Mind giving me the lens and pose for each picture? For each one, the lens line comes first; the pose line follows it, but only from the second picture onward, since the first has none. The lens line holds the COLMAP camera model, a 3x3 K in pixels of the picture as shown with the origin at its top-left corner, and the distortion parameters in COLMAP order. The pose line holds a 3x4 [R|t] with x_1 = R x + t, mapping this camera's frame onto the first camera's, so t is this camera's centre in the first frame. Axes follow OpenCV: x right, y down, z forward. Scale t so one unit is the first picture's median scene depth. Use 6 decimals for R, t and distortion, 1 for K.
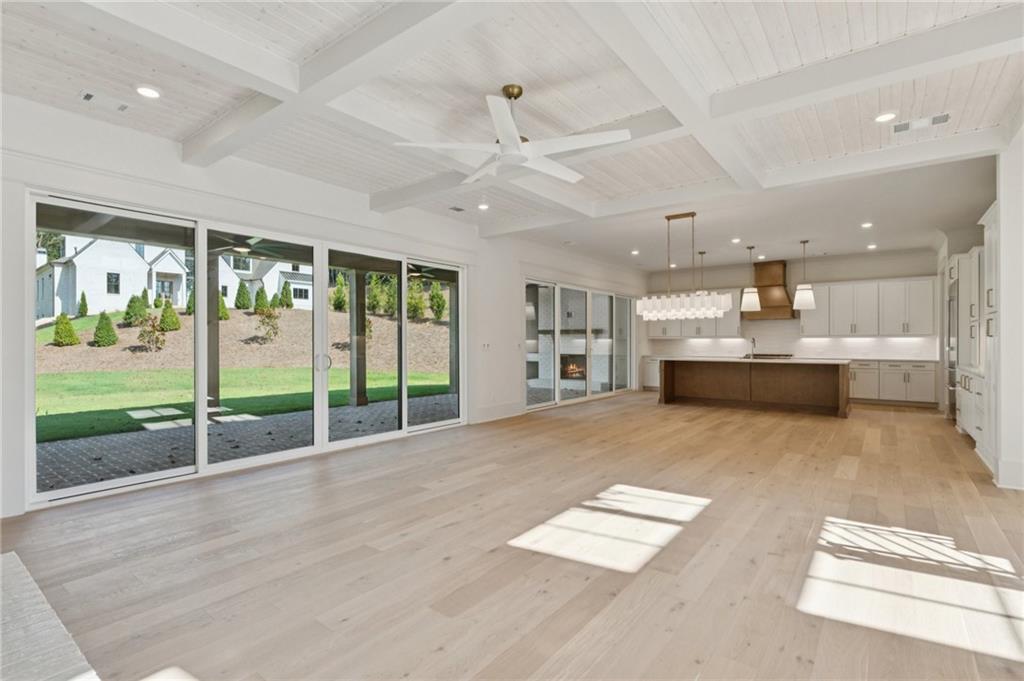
lens RADIAL K [[484.9, 0, 516.0], [0, 484.9, 341.5], [0, 0, 1]] dist [-0.001981, -0.000380]
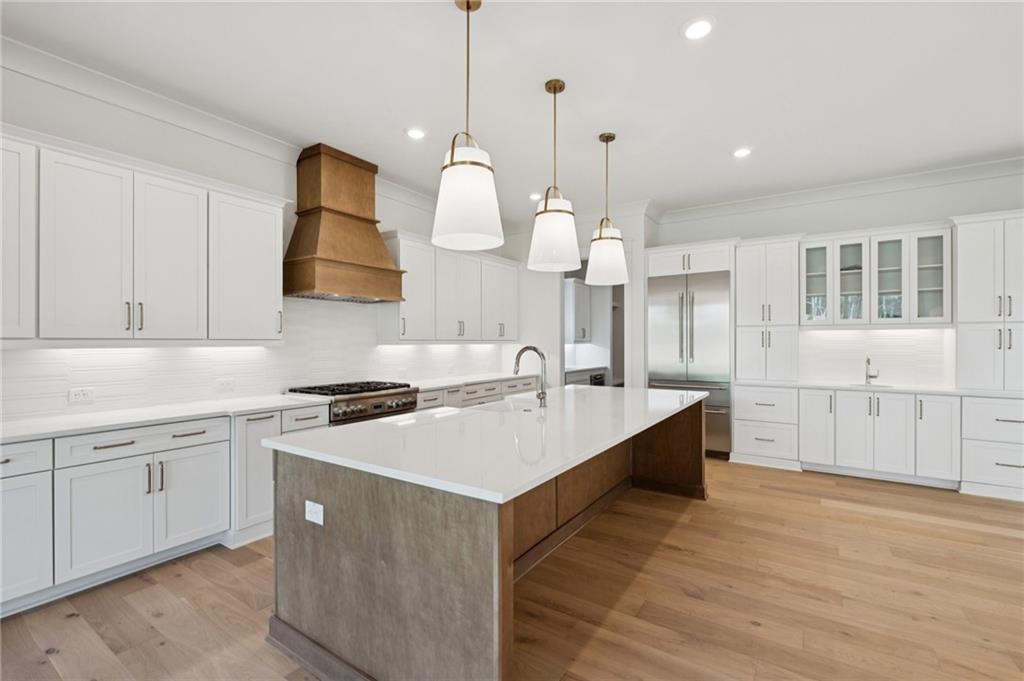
lens RADIAL K [[446.2, 0, 511.1], [0, 446.2, 342.5], [0, 0, 1]] dist [-0.002661, -0.000297]
pose [[-0.066240, -0.001164, 0.997803, 0.167882], [0.001010, 0.999999, 0.001233, -0.011043], [-0.997803, 0.001090, -0.066239, 1.059481]]
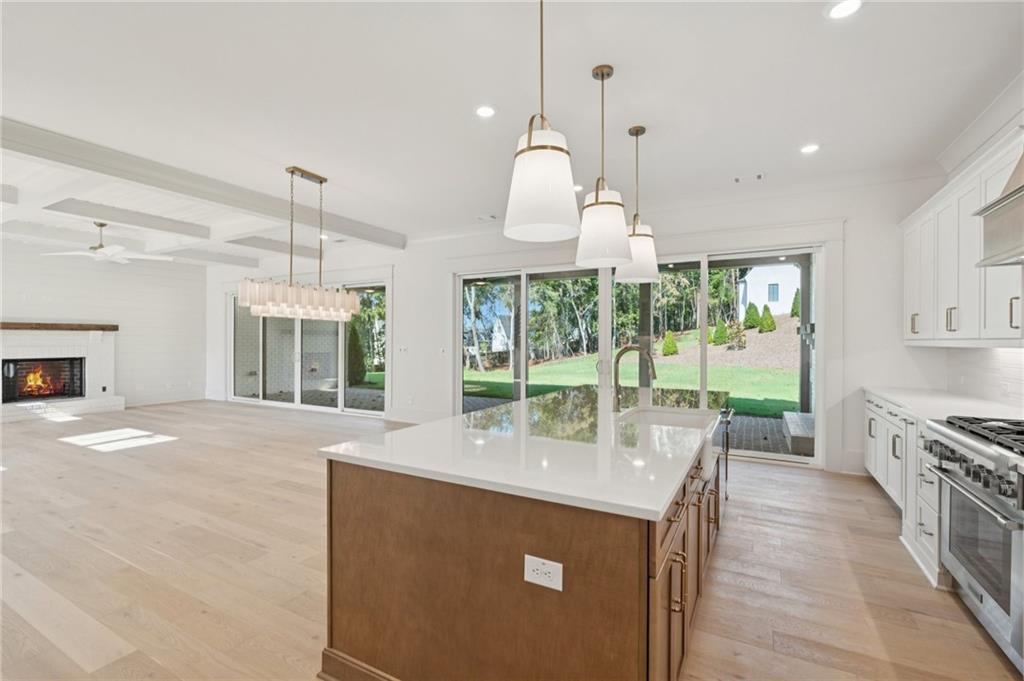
lens RADIAL K [[456.9, 0, 512.0], [0, 456.9, 340.5], [0, 0, 1]] dist [-0.002602, -0.000398]
pose [[0.146358, 0.001629, -0.989230, 0.787001], [-0.003448, 0.999993, 0.001137, -0.011481], [0.989226, 0.003245, 0.146363, 0.899505]]
